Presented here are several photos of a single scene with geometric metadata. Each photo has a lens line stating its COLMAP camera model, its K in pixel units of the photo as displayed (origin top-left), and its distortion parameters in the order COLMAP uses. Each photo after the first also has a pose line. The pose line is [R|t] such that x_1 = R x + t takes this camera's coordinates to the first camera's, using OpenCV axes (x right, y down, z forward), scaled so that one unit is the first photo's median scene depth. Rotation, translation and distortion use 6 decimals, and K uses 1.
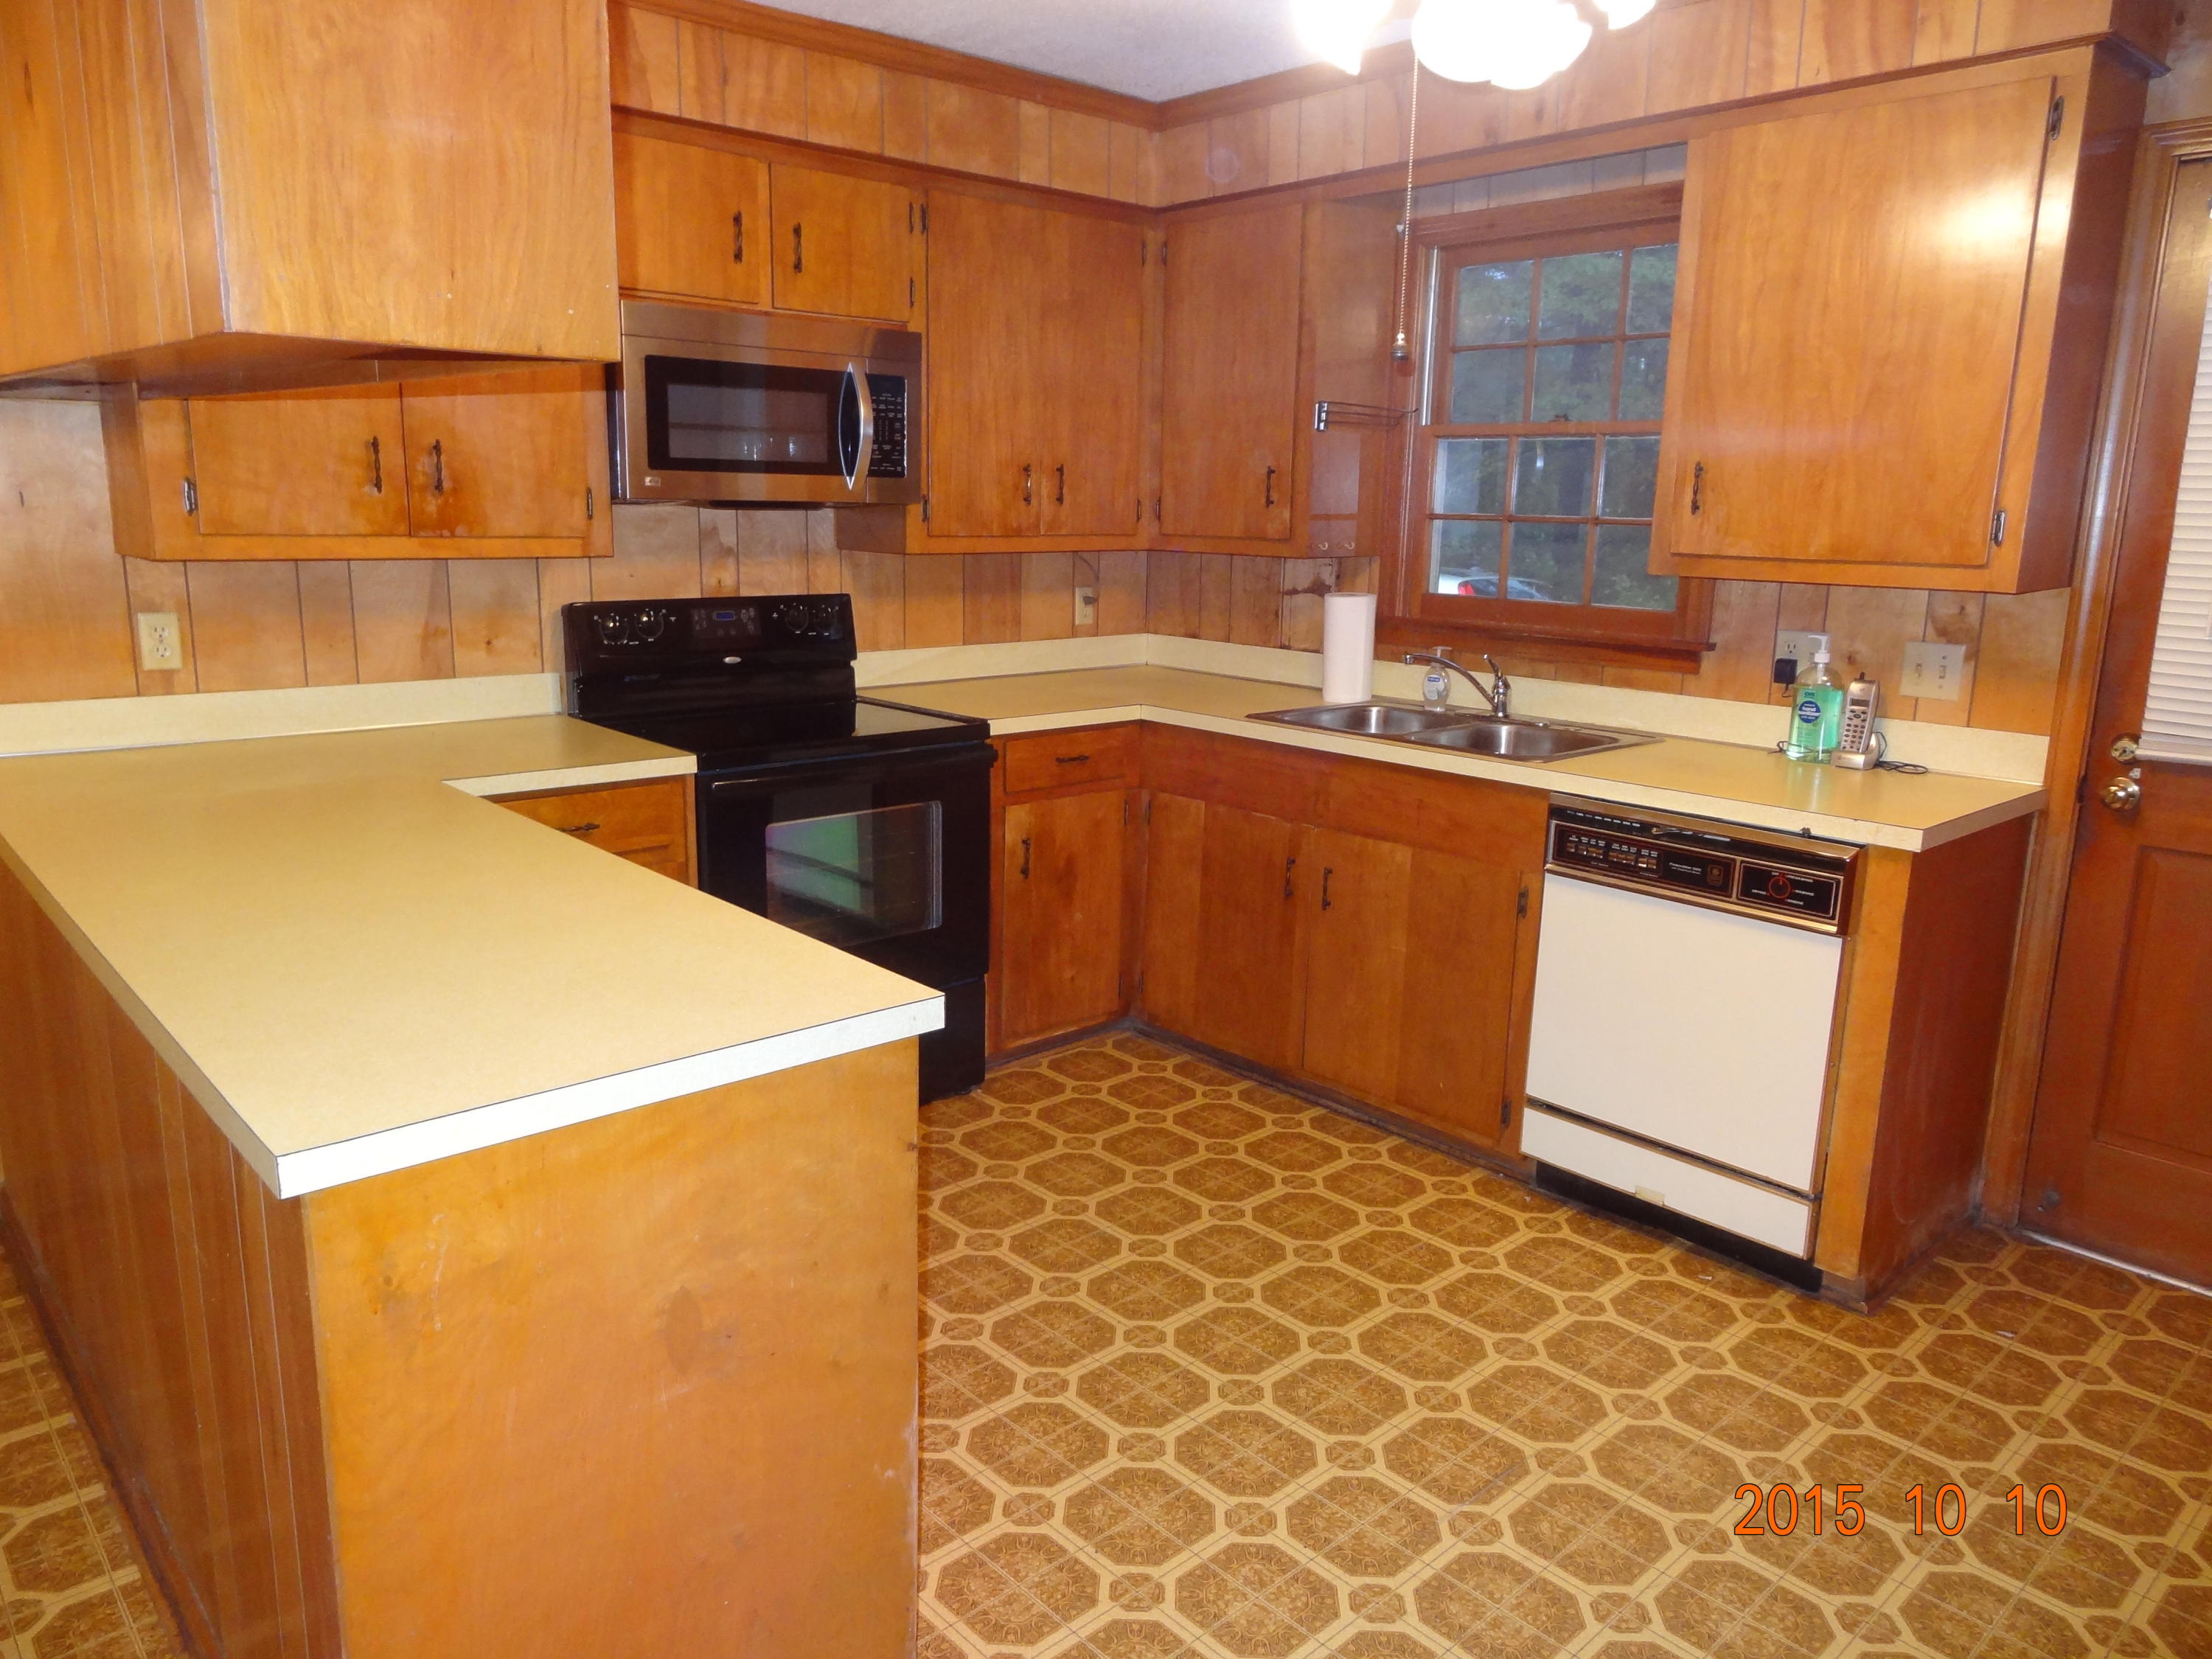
lens RADIAL K [[1615.7, 0, 1032.9], [0, 1615.7, 829.1], [0, 0, 1]] dist [-0.000974, 0.002123]
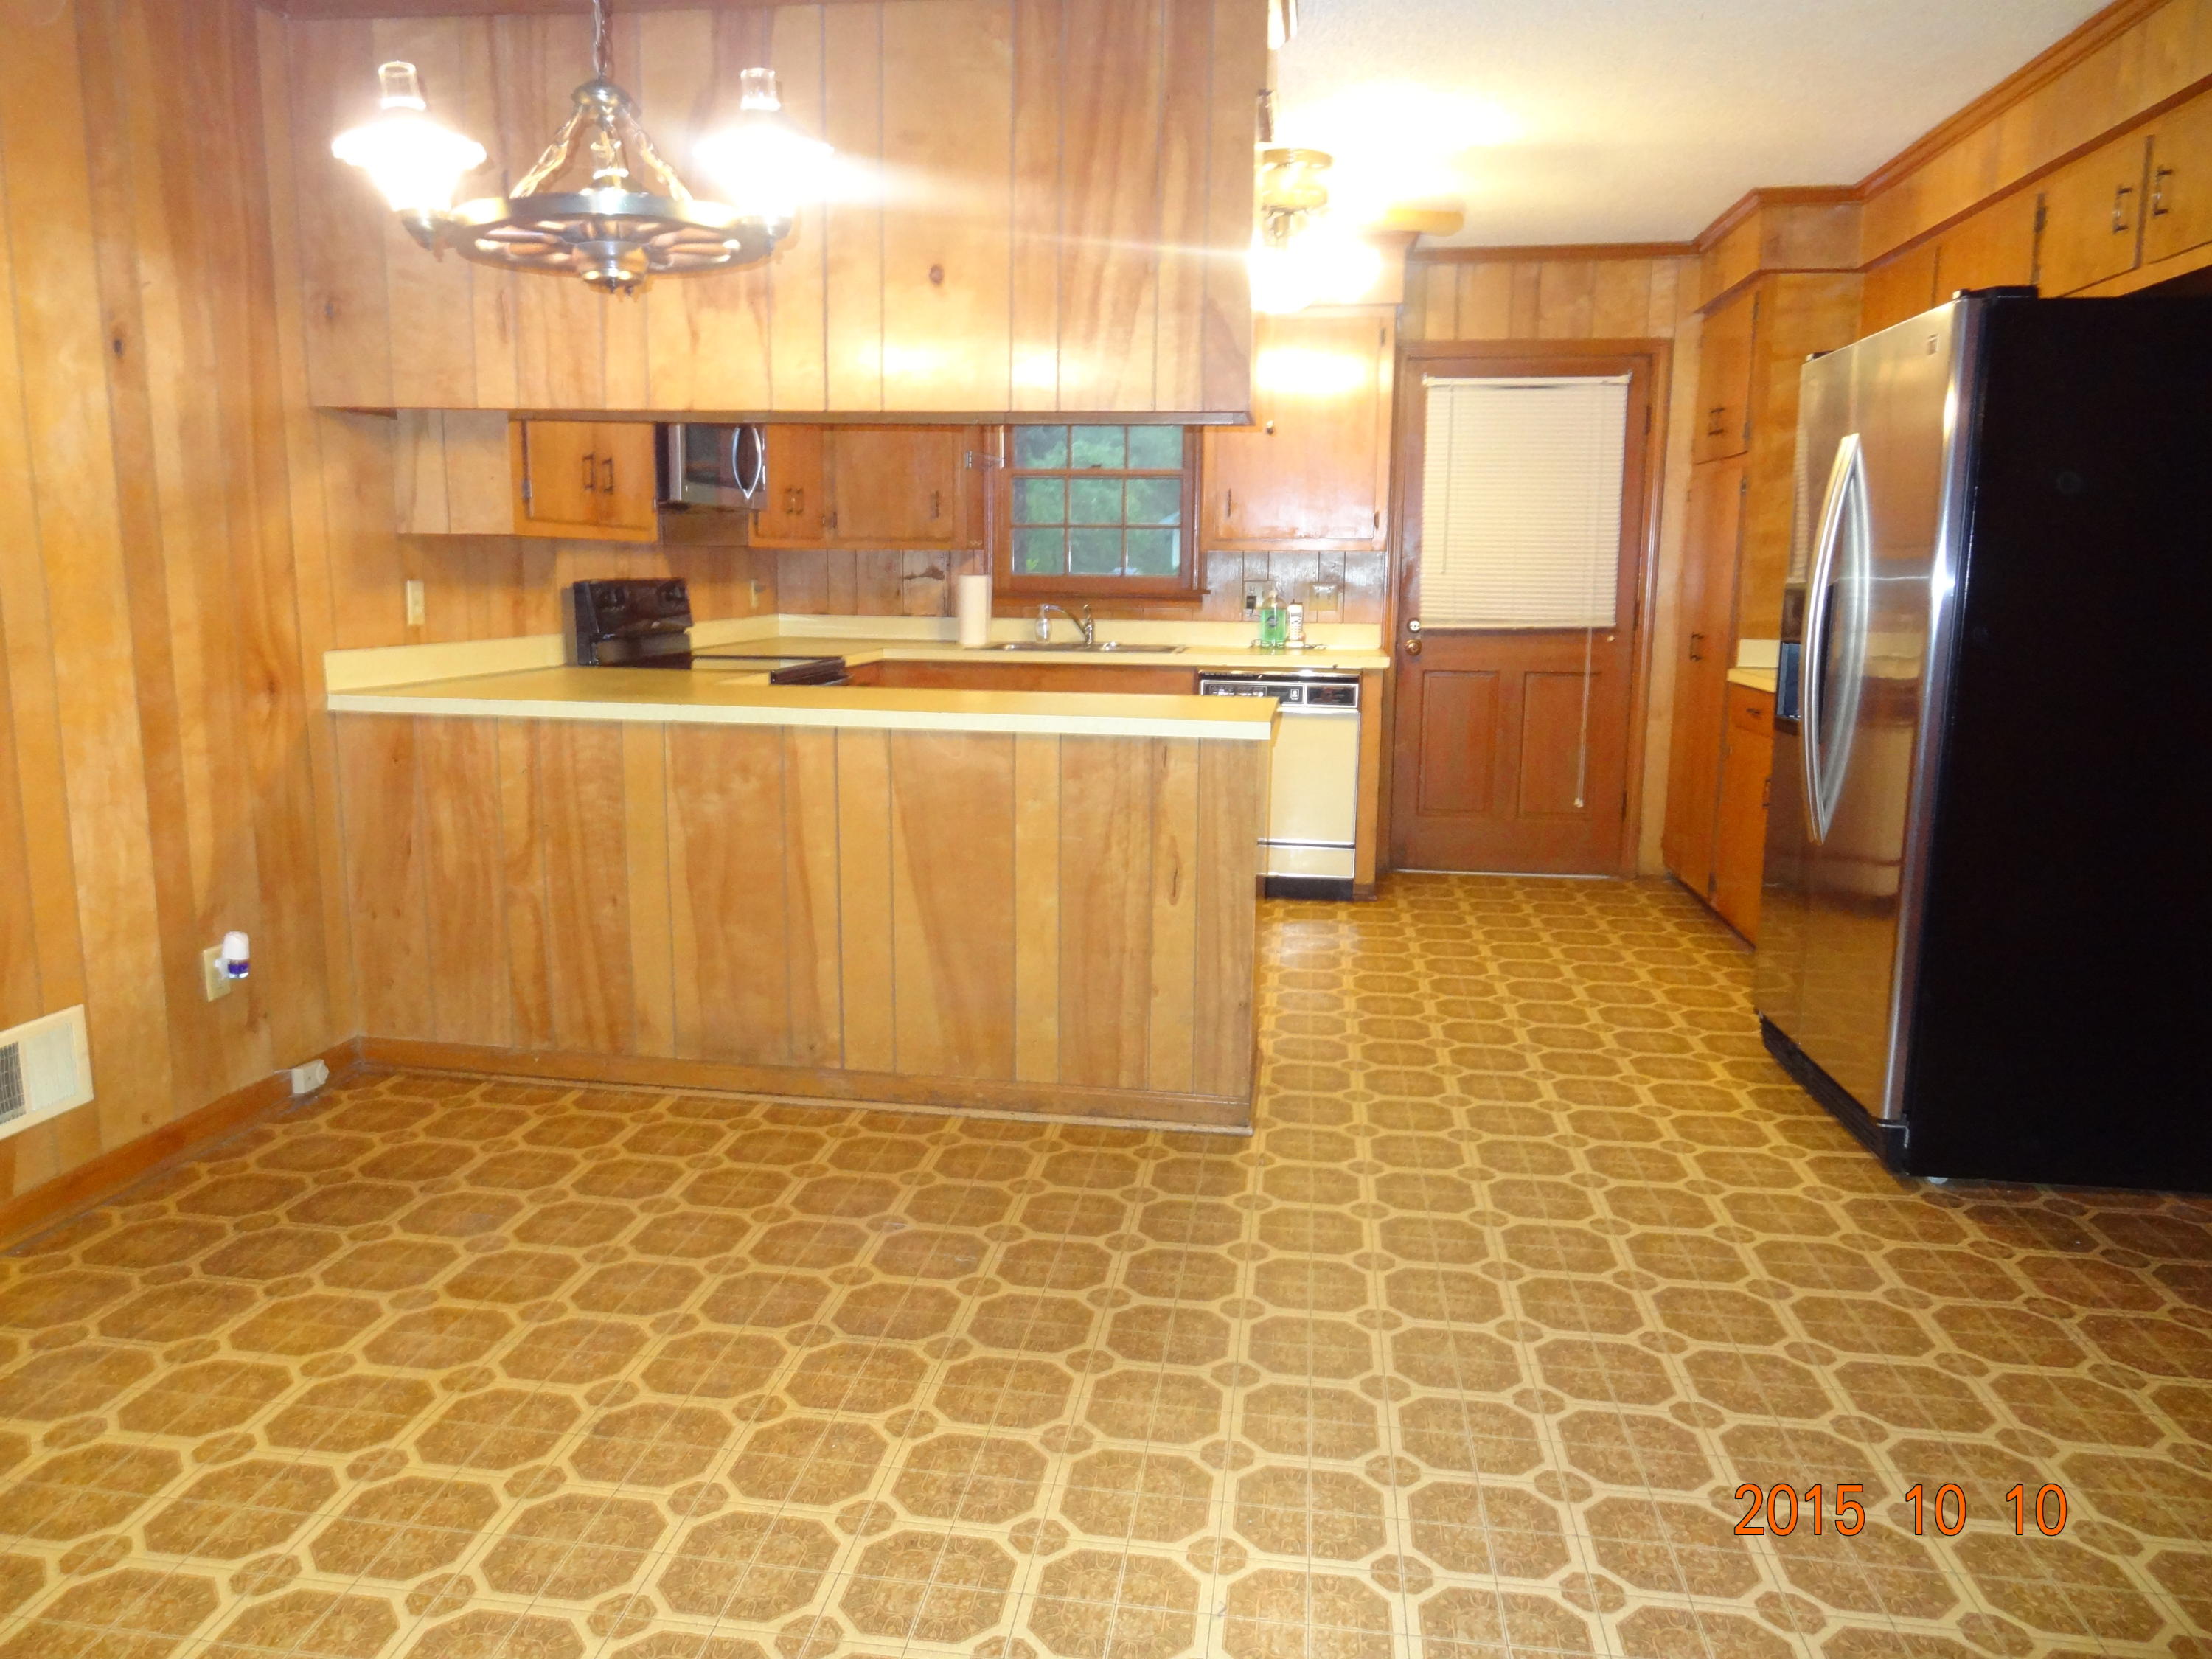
lens RADIAL K [[1547.5, 0, 1100.3], [0, 1547.5, 830.4], [0, 0, 1]] dist [-0.005517, 0.006829]
pose [[0.747432, -0.120384, 0.653340, -0.798545], [0.138422, 0.990081, 0.024074, 0.089100], [-0.649757, 0.072443, 0.756682, -0.215757]]
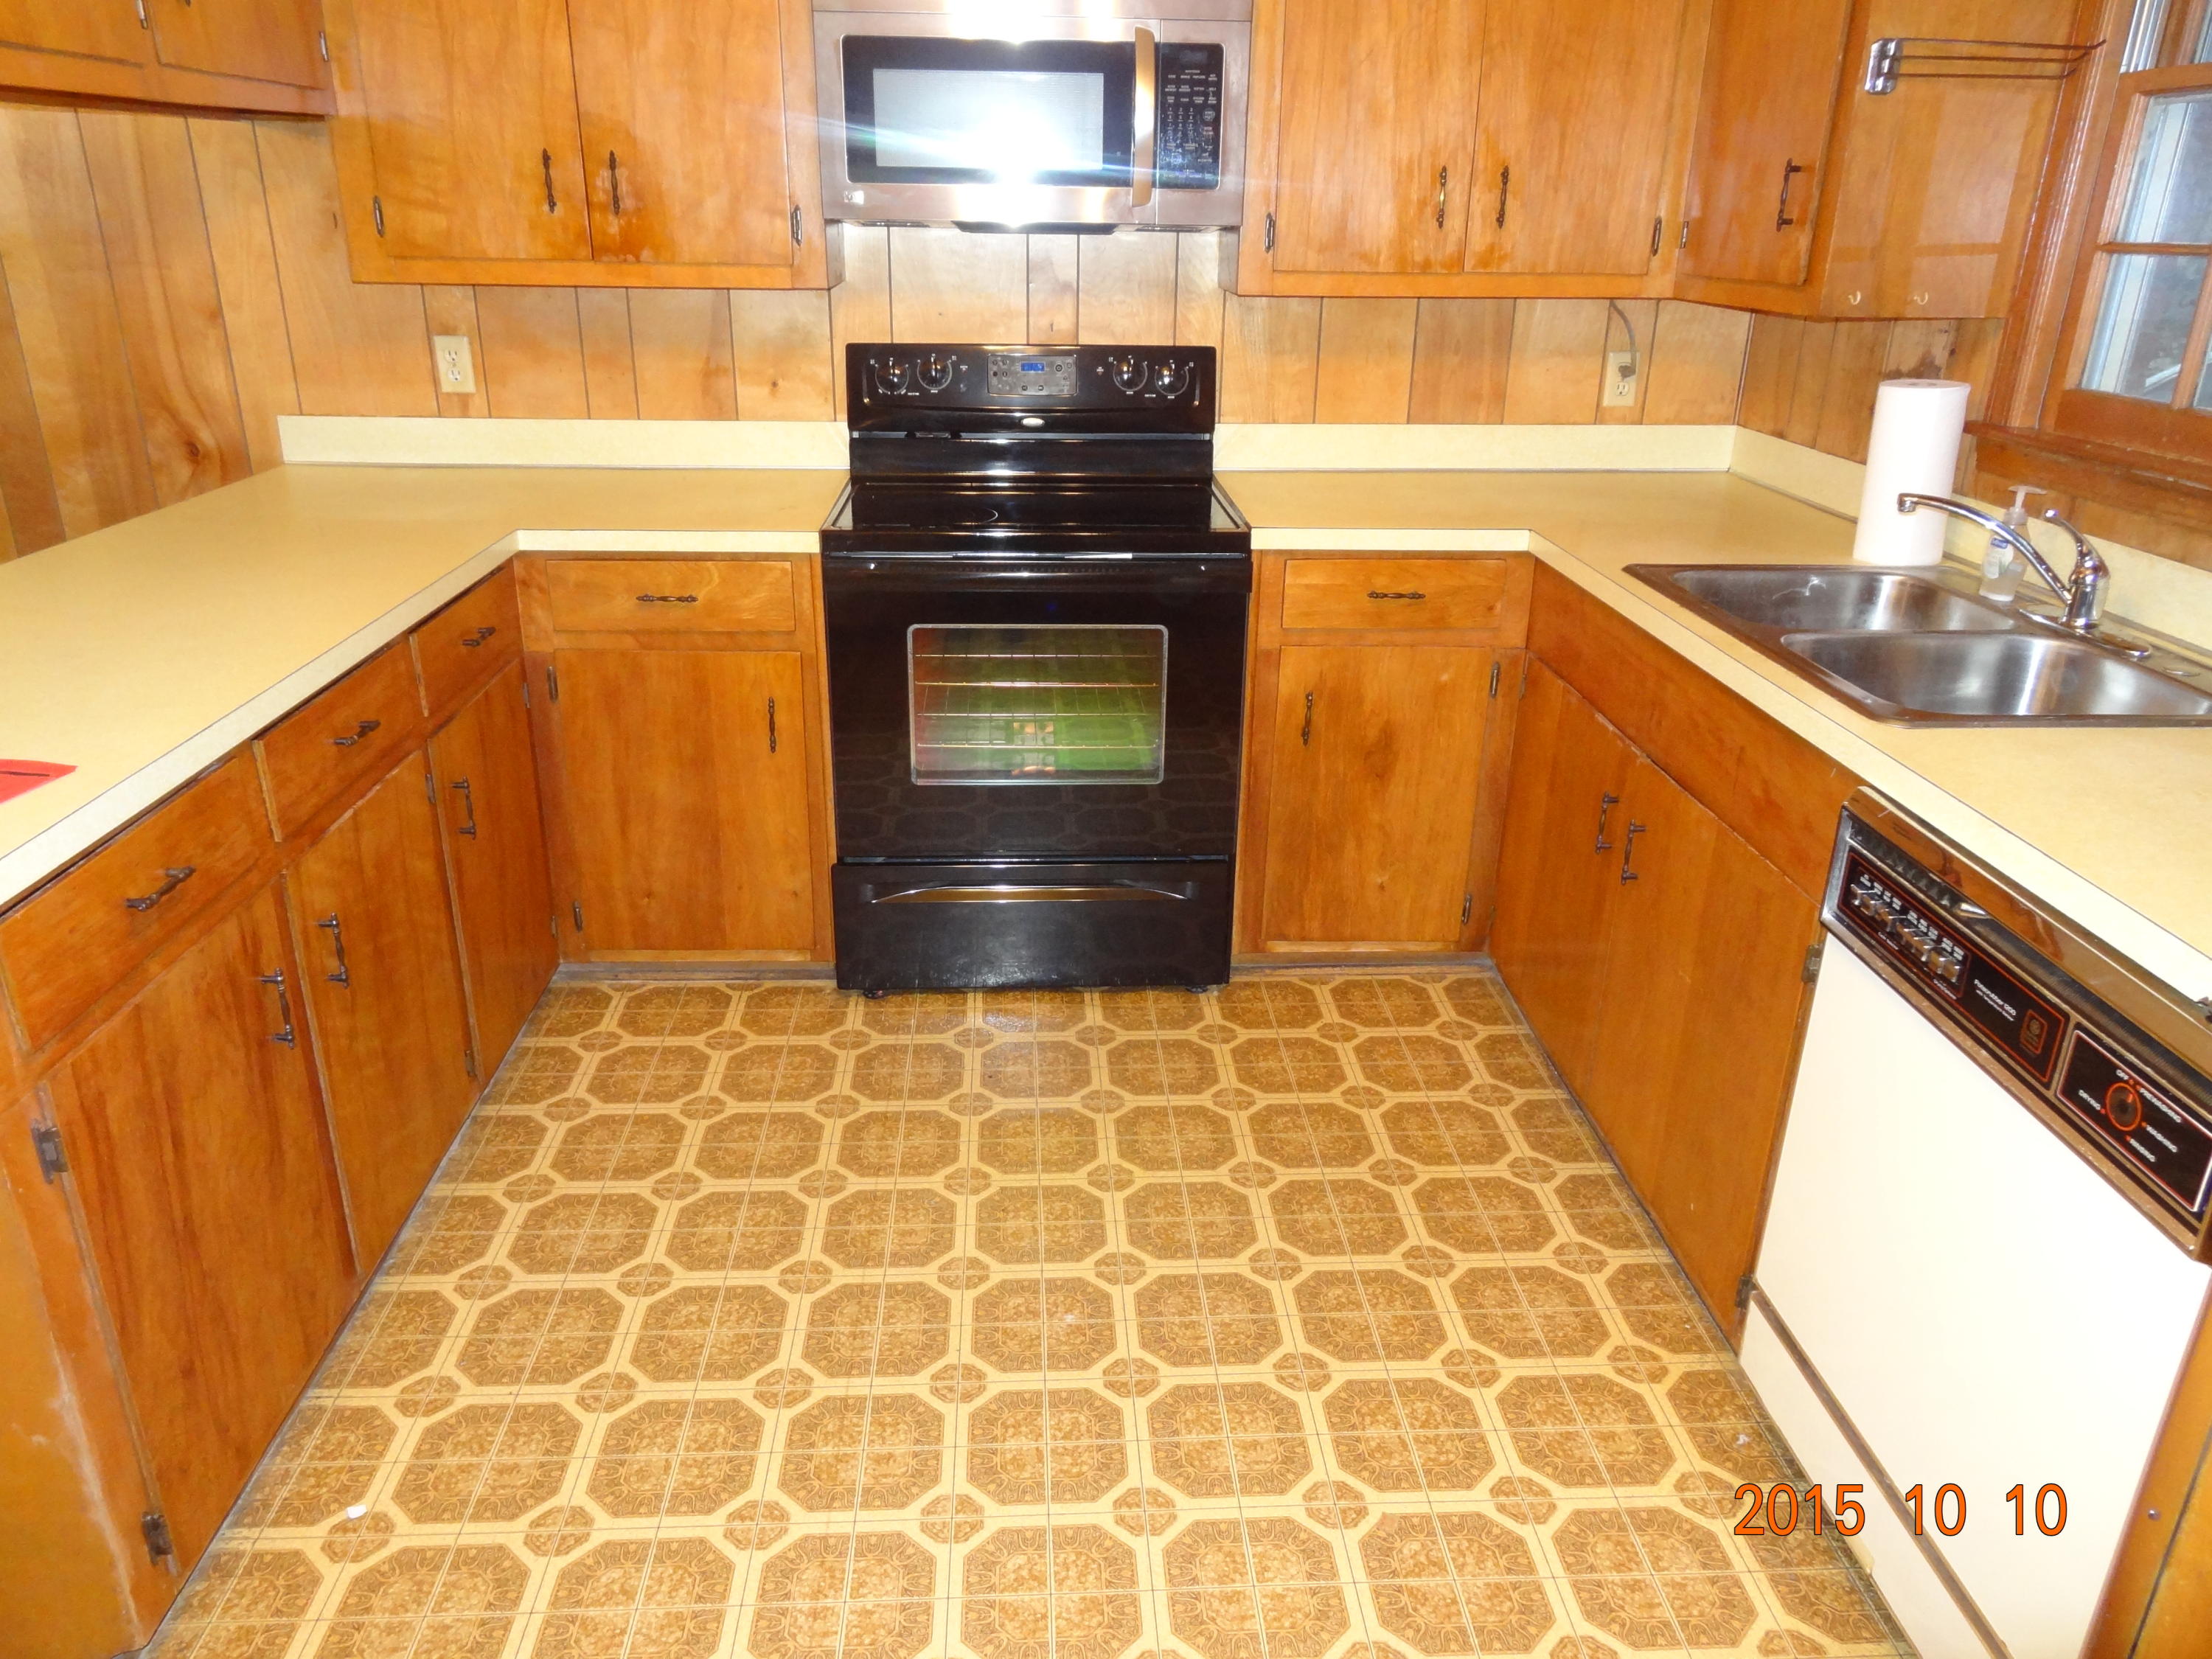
lens RADIAL K [[1547.5, 0, 1100.3], [0, 1547.5, 830.4], [0, 0, 1]] dist [-0.005517, 0.006829]
pose [[0.769109, 0.228501, -0.596874, 0.387159], [-0.127953, 0.970047, 0.206488, -0.072463], [0.626179, -0.082440, 0.775309, 0.398916]]
